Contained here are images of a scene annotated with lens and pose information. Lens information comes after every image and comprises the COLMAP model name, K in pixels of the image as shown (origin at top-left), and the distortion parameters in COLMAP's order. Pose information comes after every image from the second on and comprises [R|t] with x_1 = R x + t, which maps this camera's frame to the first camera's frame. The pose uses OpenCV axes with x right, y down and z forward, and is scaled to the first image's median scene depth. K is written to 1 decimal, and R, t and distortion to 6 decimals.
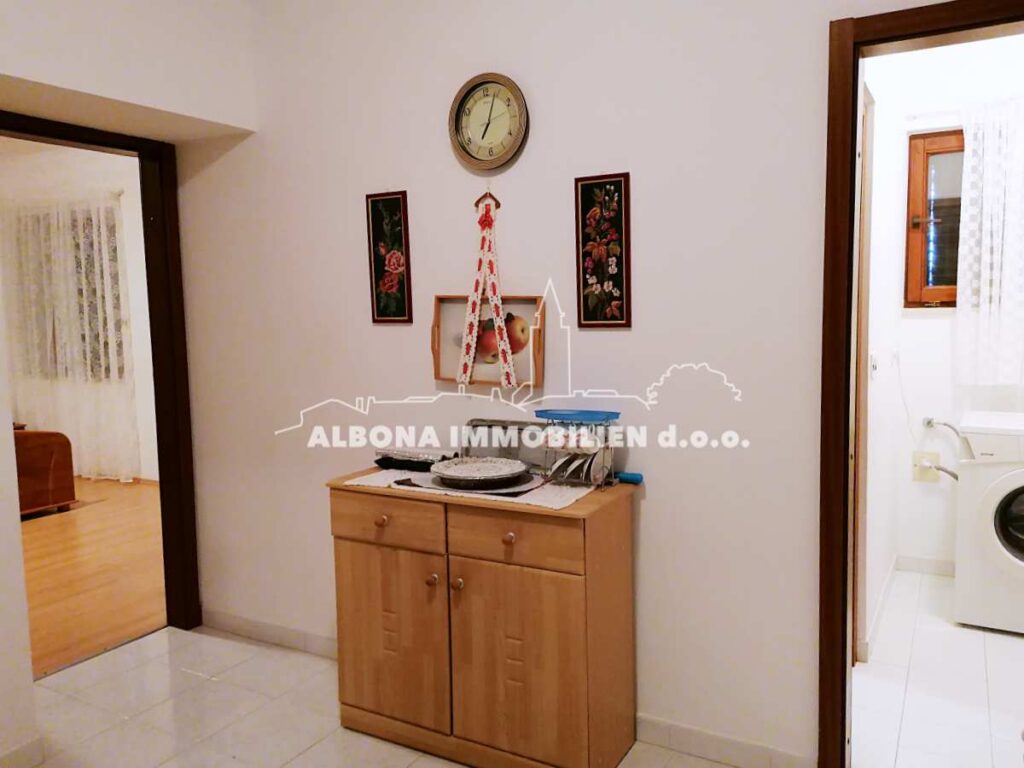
lens RADIAL K [[802.1, 0, 512.0], [0, 802.1, 384.0], [0, 0, 1]] dist [0.090732, -0.121363]
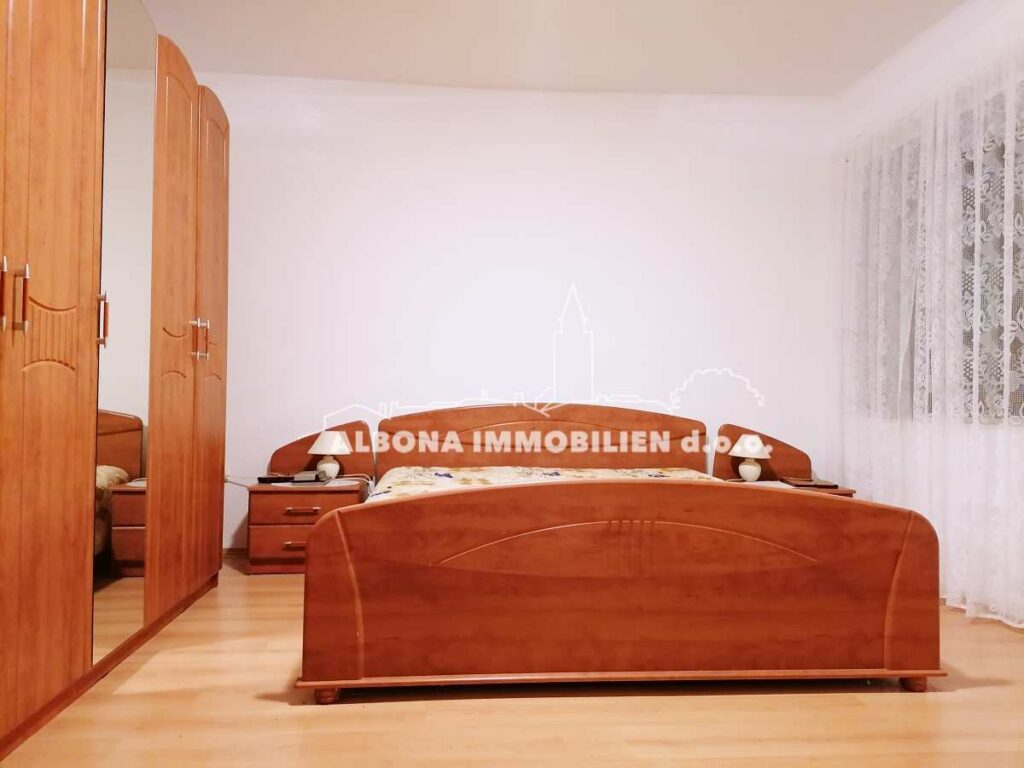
lens RADIAL K [[756.9, 0, 512.0], [0, 756.9, 384.0], [0, 0, 1]] dist [0.090881, -0.113138]
pose [[0.557523, 0.008950, -0.830113, -0.283031], [-0.097787, 0.993689, -0.054962, 0.029620], [0.824382, 0.111817, 0.554879, 0.495249]]
